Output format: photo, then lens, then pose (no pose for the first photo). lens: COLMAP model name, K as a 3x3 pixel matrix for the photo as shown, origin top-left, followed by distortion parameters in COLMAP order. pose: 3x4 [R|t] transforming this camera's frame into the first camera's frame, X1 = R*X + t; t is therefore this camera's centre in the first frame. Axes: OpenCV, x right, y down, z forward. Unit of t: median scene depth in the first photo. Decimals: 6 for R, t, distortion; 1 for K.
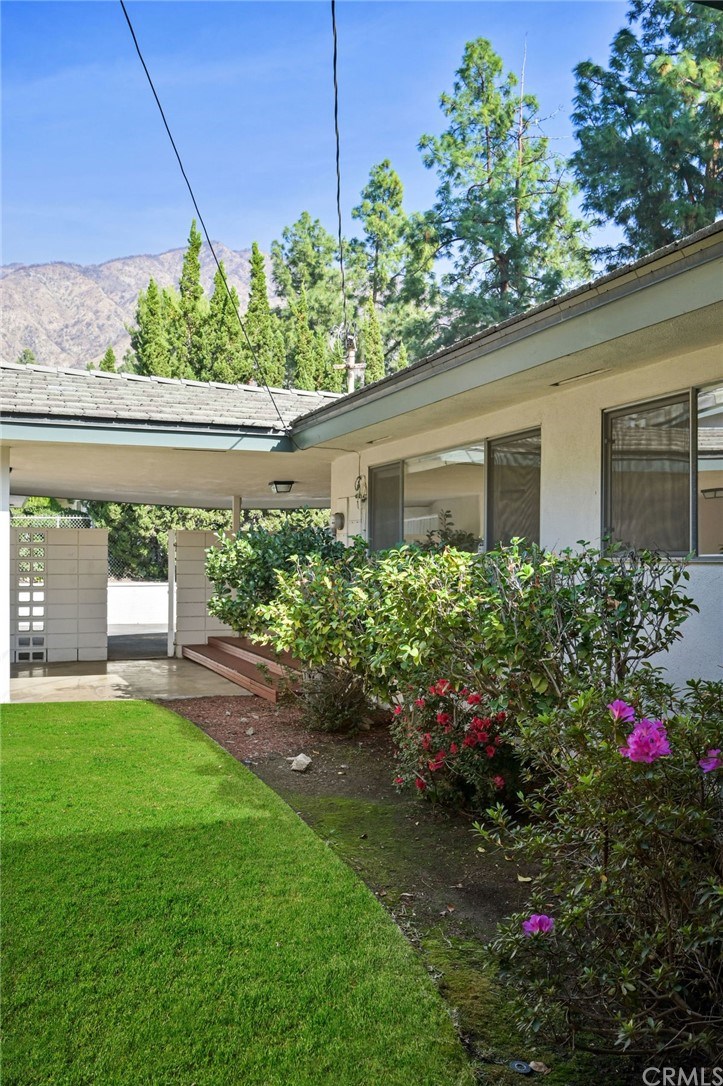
lens RADIAL K [[862.1, 0, 361.3], [0, 862.1, 545.3], [0, 0, 1]] dist [0.003317, 0.000252]
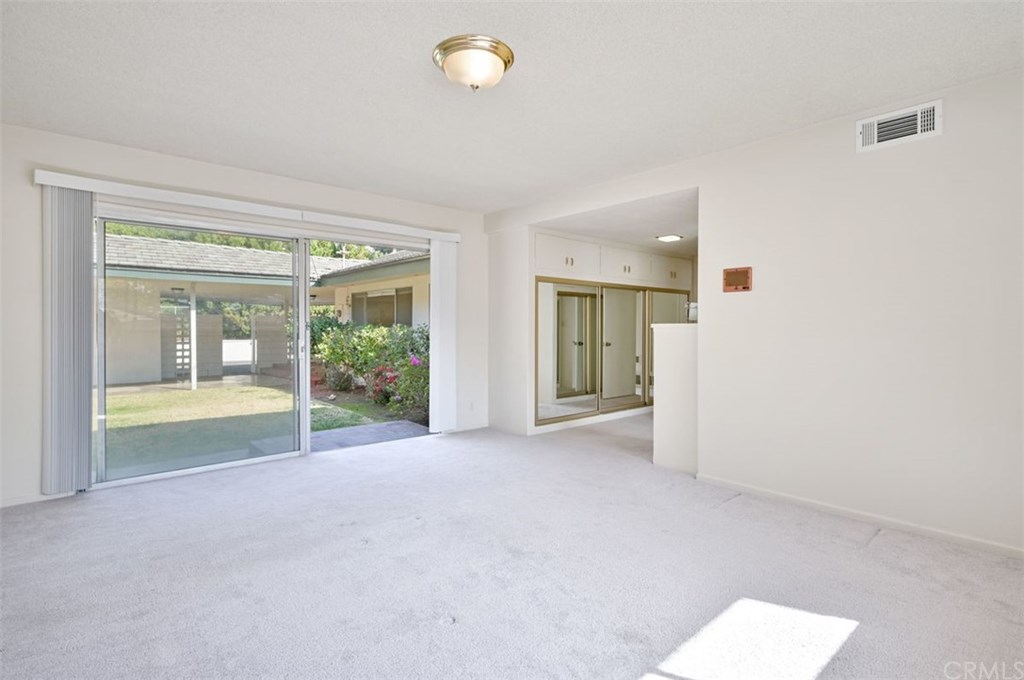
lens RADIAL K [[513.2, 0, 512.9], [0, 513.2, 333.8], [0, 0, 1]] dist [0.002065, 0.000116]
pose [[0.942327, -0.008905, 0.334576, -0.054846], [-0.001446, 0.999528, 0.030677, -0.017878], [-0.334691, -0.029391, 0.941869, -0.662135]]
